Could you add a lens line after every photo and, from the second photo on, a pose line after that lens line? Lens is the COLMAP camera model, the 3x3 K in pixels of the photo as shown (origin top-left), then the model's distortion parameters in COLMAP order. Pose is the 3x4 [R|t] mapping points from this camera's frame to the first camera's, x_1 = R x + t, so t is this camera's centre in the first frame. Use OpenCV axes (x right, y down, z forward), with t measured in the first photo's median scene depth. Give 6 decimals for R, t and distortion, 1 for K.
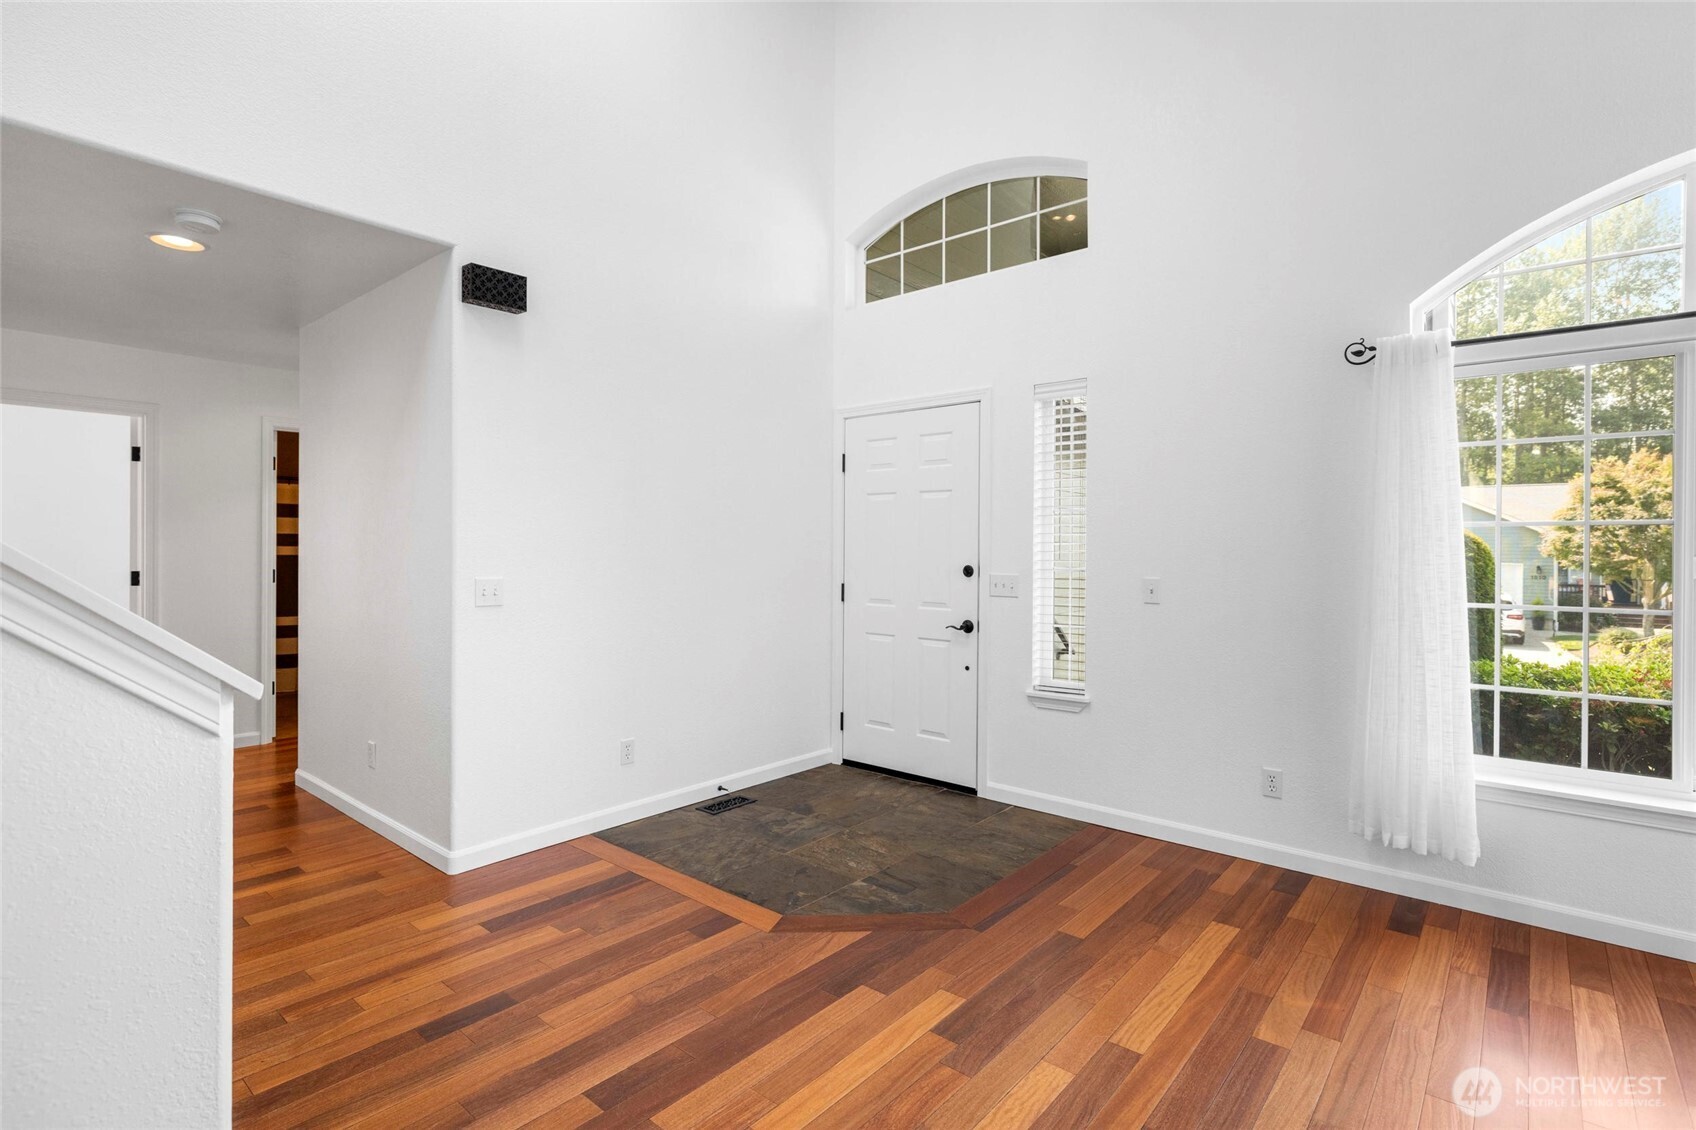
lens RADIAL K [[822.0, 0, 850.6], [0, 822.0, 562.0], [0, 0, 1]] dist [-0.002669, 0.000749]
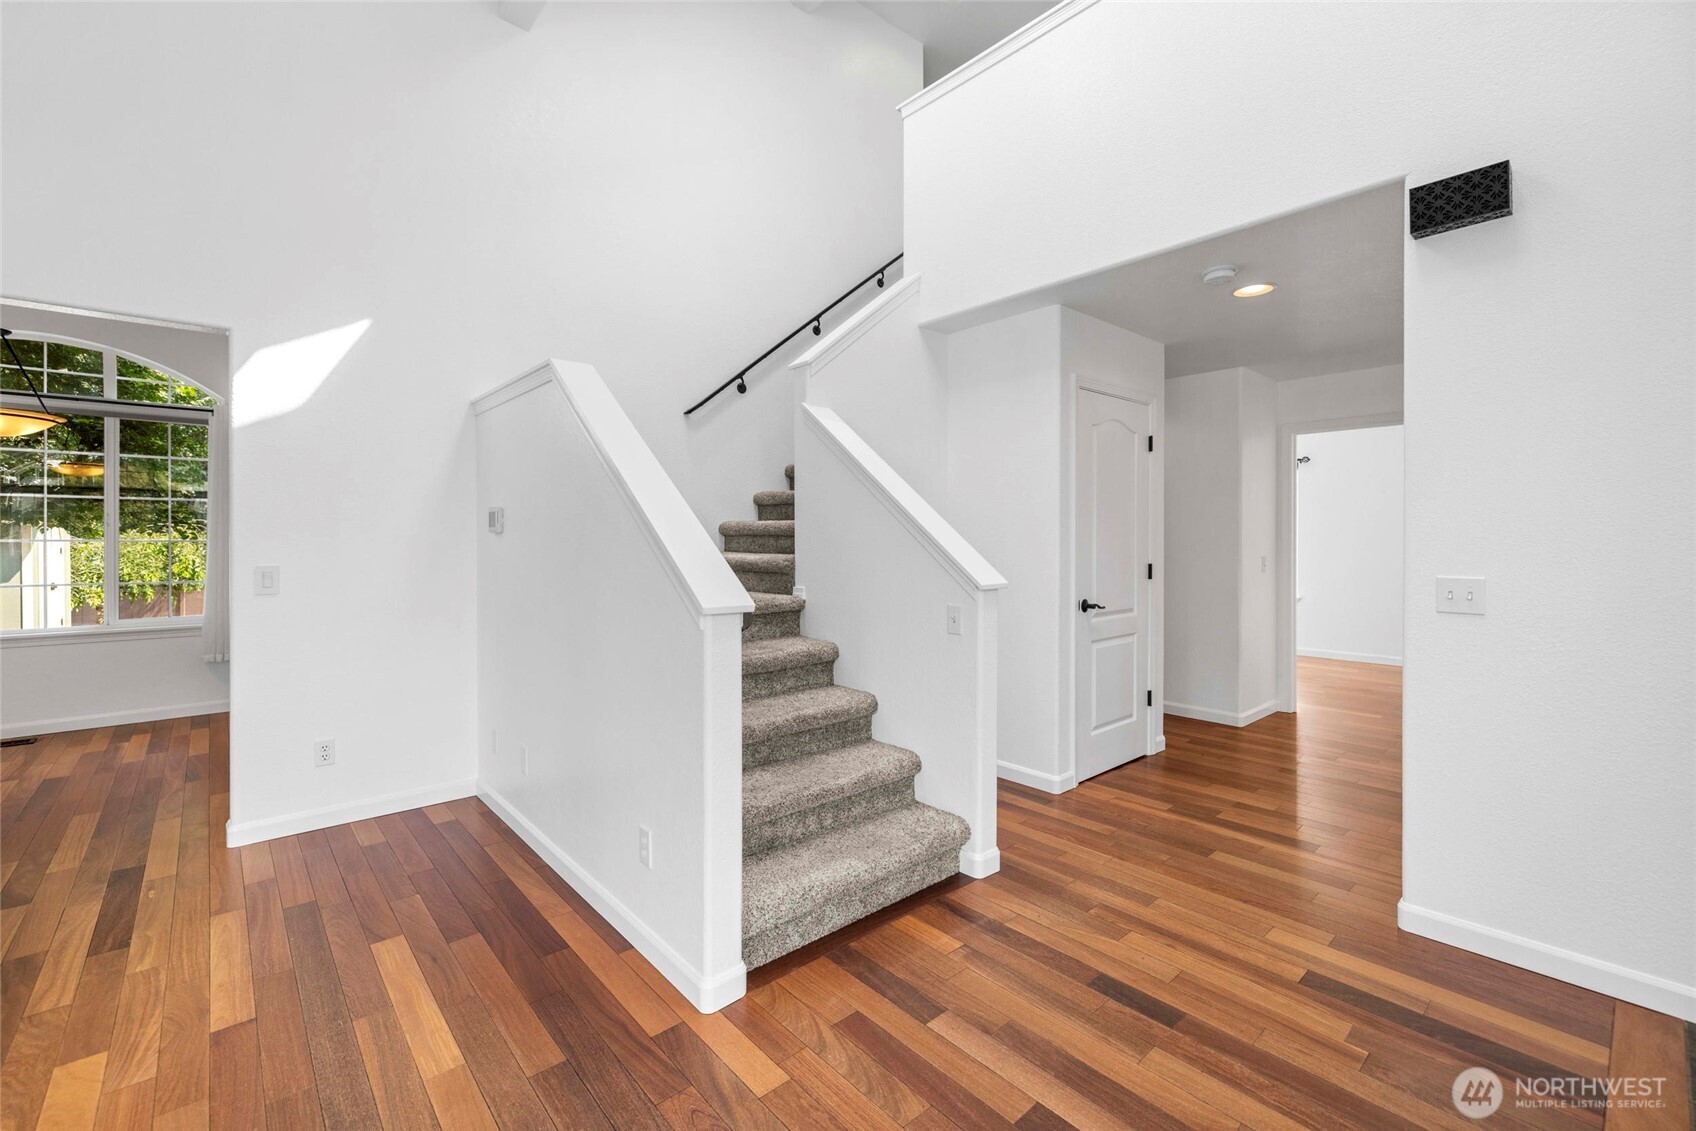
lens RADIAL K [[718.6, 0, 832.7], [0, 718.6, 548.5], [0, 0, 1]] dist [-0.000118, -0.000159]
pose [[-0.156258, 0.003582, -0.987710, 0.406290], [-0.014377, 0.999879, 0.005900, -0.003496], [0.987612, 0.015122, -0.156188, 0.661958]]
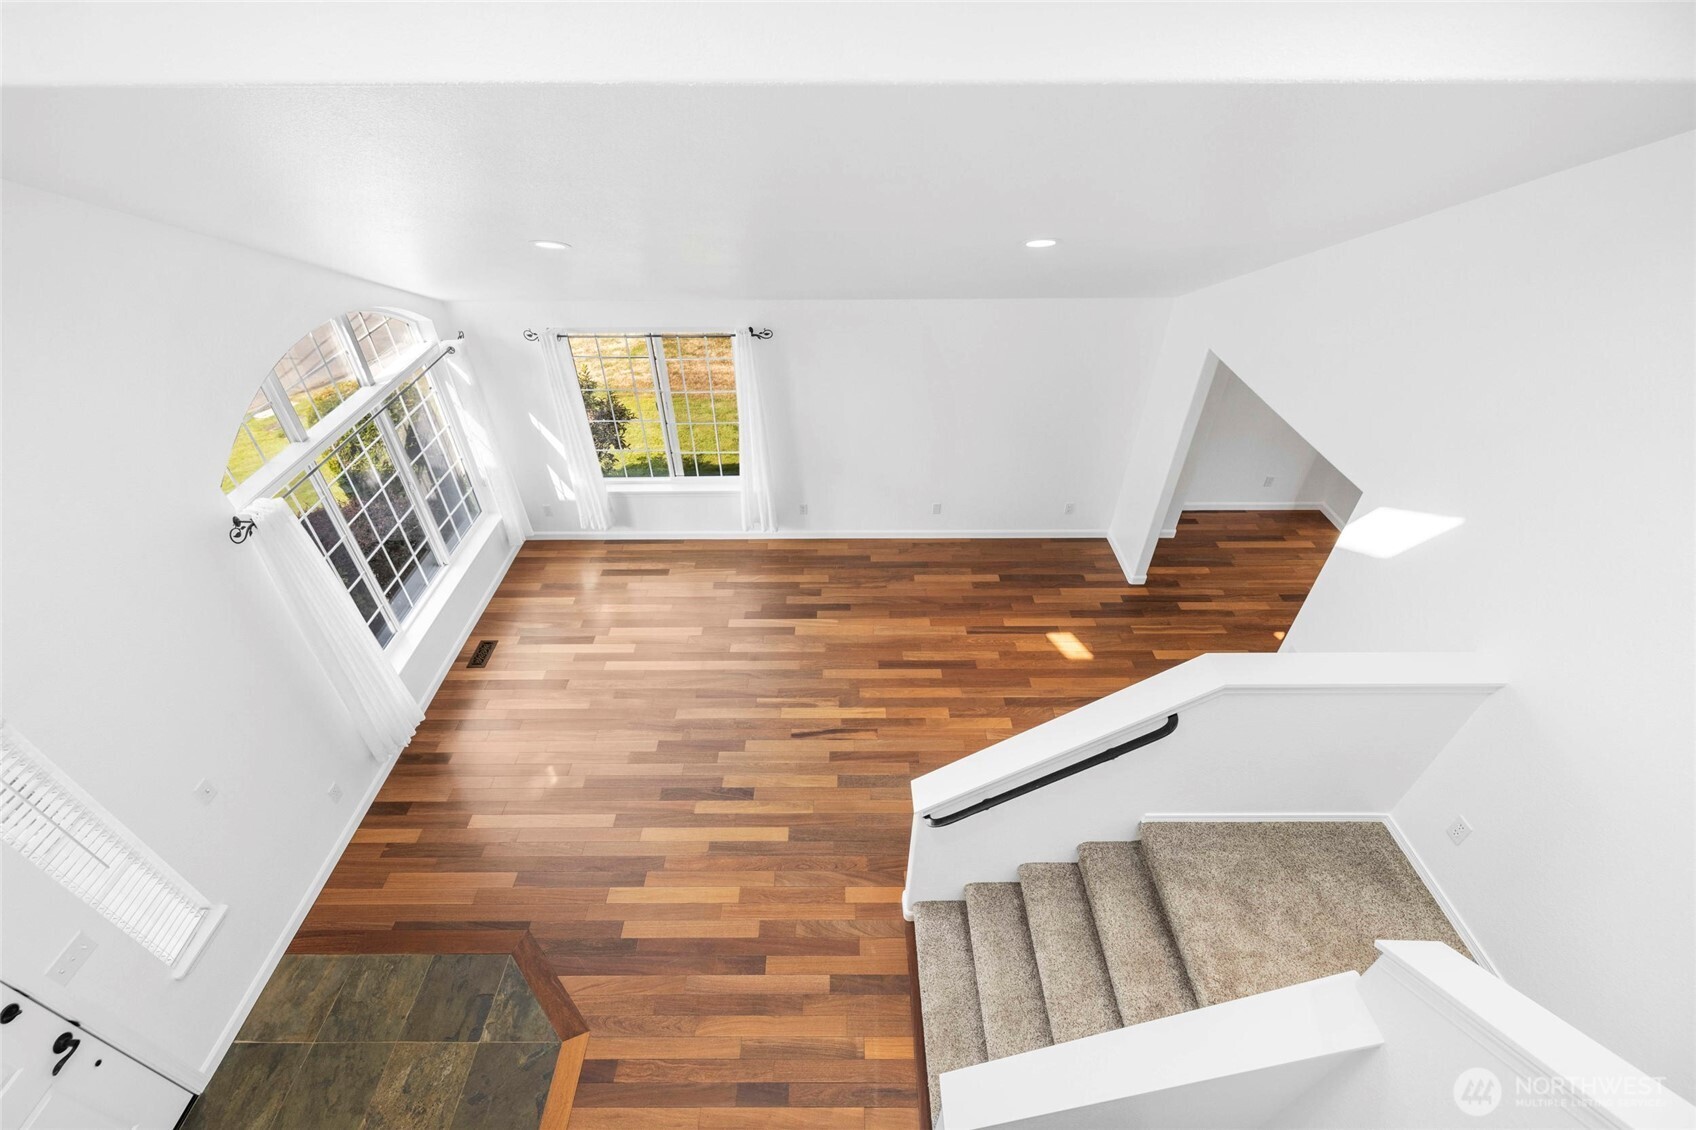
lens RADIAL K [[718.6, 0, 838.7], [0, 718.6, 536.9], [0, 0, 1]] dist [-0.000118, -0.000159]
pose [[-0.647546, -0.455337, 0.611026, -0.831721], [0.011101, 0.796121, 0.605036, -1.113897], [-0.761946, 0.398571, -0.510470, 1.026957]]
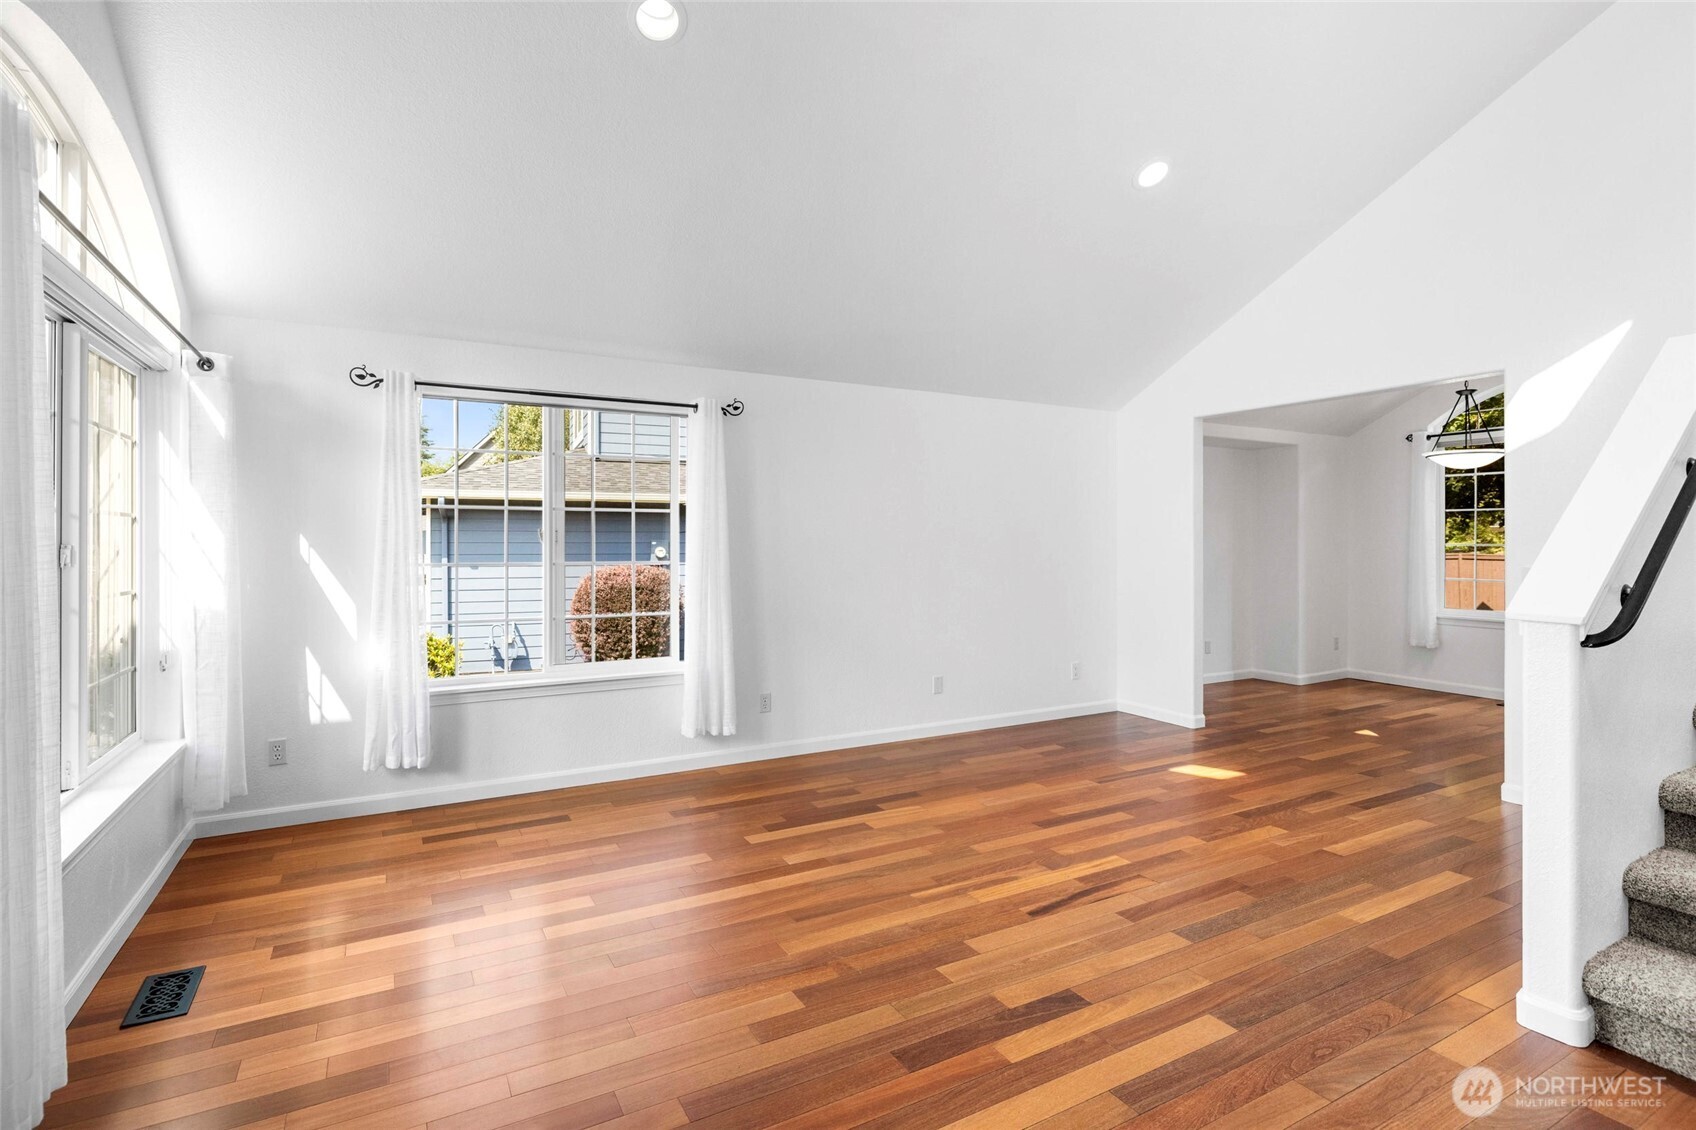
lens RADIAL K [[822.0, 0, 854.0], [0, 822.0, 532.9], [0, 0, 1]] dist [-0.002669, 0.000749]
pose [[-0.937701, -0.004512, 0.347415, 0.039873], [-0.002831, 0.999982, 0.005347, -0.021476], [-0.347433, 0.004030, -0.937696, 1.458614]]
